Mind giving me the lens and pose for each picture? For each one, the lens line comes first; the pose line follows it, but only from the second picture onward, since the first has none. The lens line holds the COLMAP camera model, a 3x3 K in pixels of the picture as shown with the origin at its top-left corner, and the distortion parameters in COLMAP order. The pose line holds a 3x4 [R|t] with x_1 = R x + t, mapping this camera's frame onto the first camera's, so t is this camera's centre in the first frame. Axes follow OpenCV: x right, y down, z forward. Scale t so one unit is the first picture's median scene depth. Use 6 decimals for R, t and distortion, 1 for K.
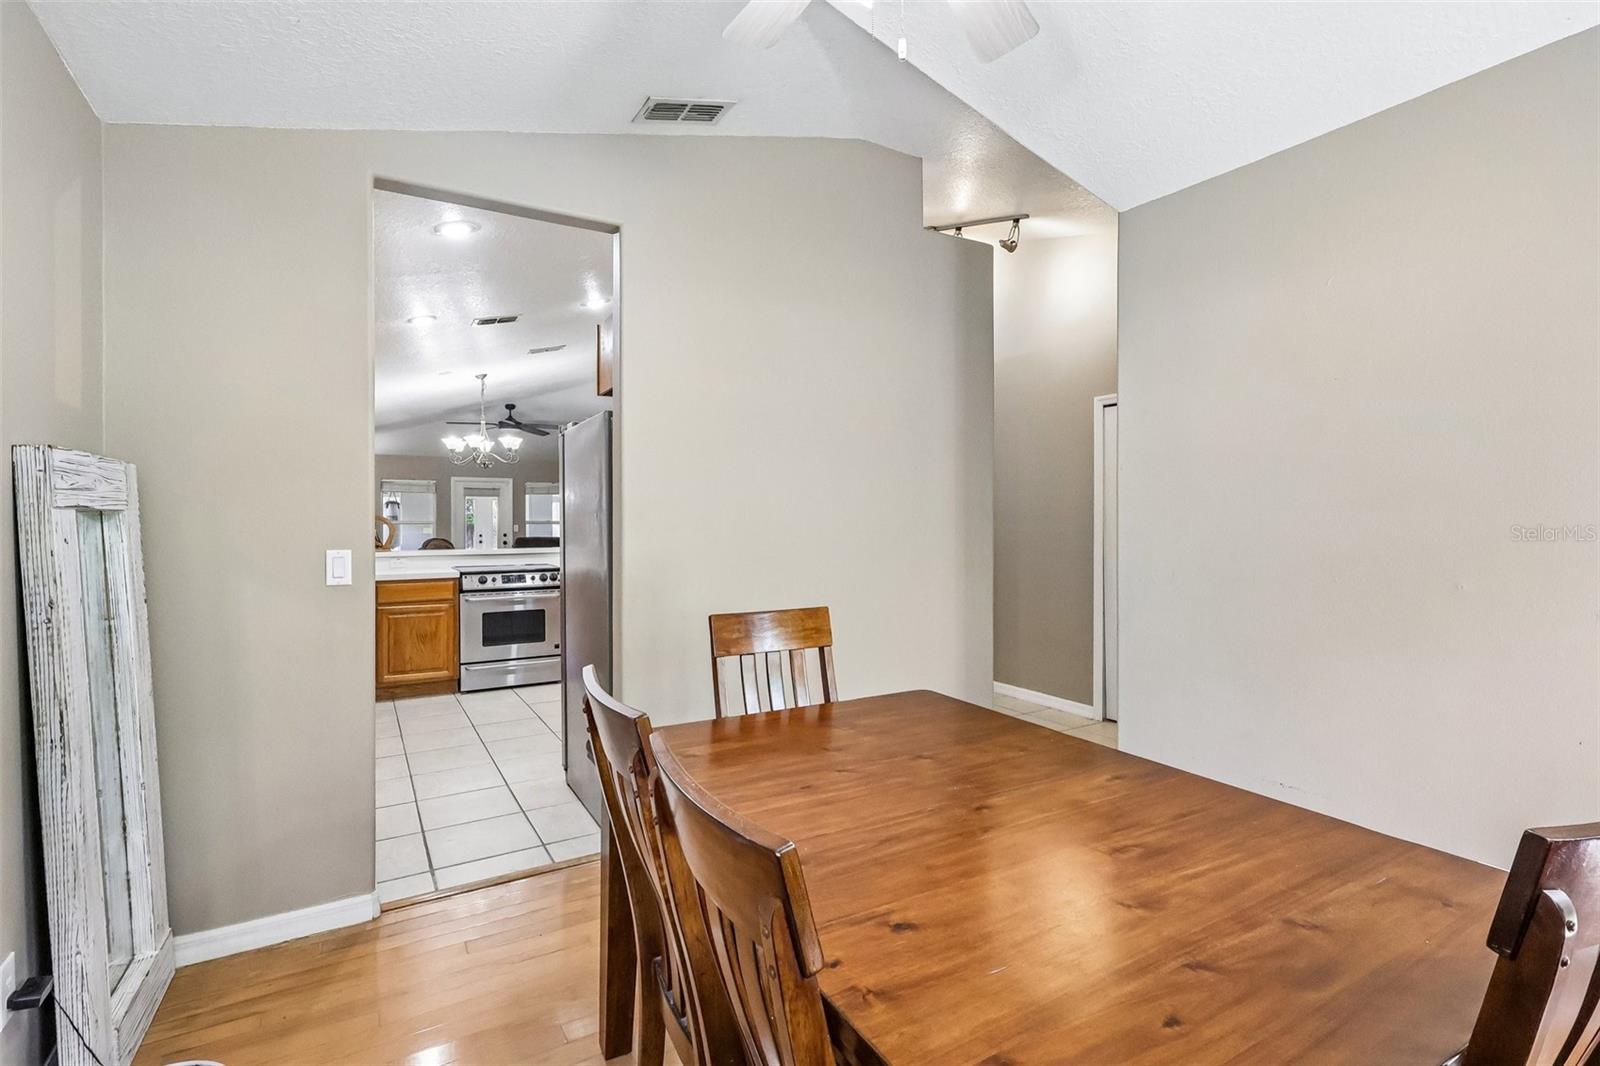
lens RADIAL K [[741.9, 0, 800.0], [0, 741.9, 533.0], [0, 0, 1]] dist [-0.002321, -0.000326]
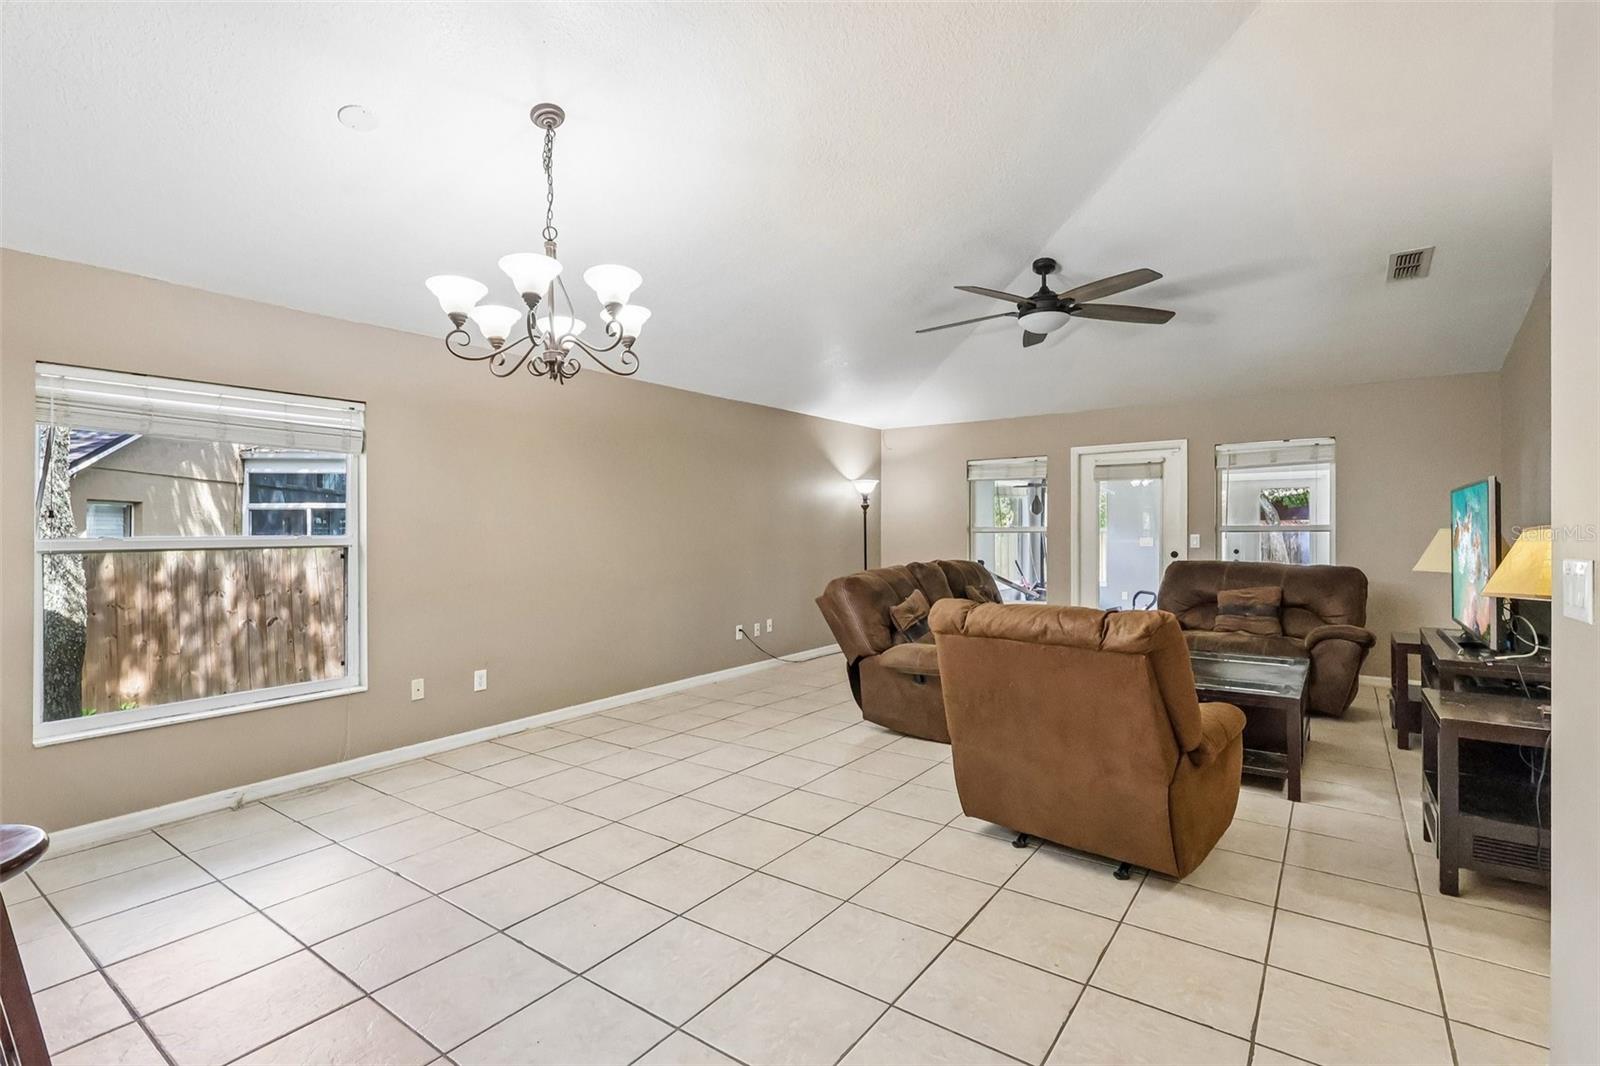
lens RADIAL K [[741.9, 0, 800.0], [0, 741.9, 533.0], [0, 0, 1]] dist [-0.002321, -0.000326]
pose [[0.395458, -0.001173, -0.918483, -0.089650], [-0.005611, 0.999977, -0.003693, -0.019094], [0.918467, 0.006614, 0.395443, 1.332092]]
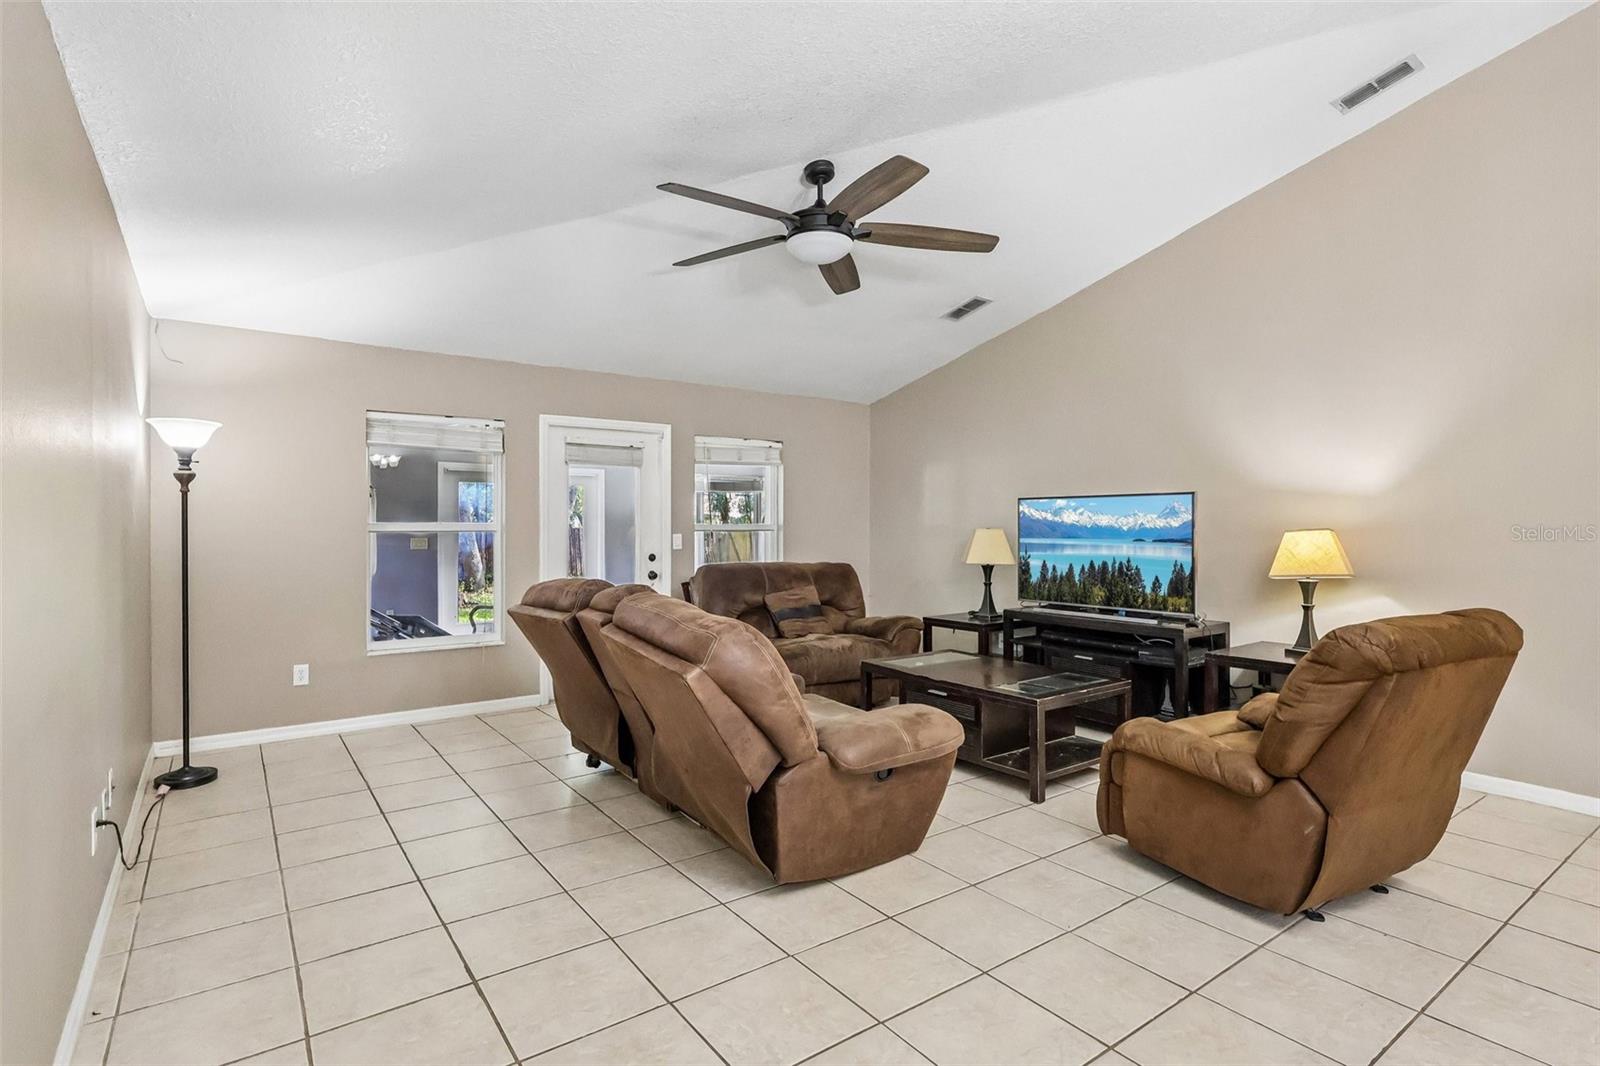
lens RADIAL K [[791.4, 0, 800.0], [0, 791.4, 533.0], [0, 0, 1]] dist [0.026961, -0.000079]
pose [[0.993310, -0.004291, 0.115396, -0.854815], [0.004714, 0.999983, -0.003397, -0.021861], [-0.115380, 0.003918, 0.993314, 1.257000]]
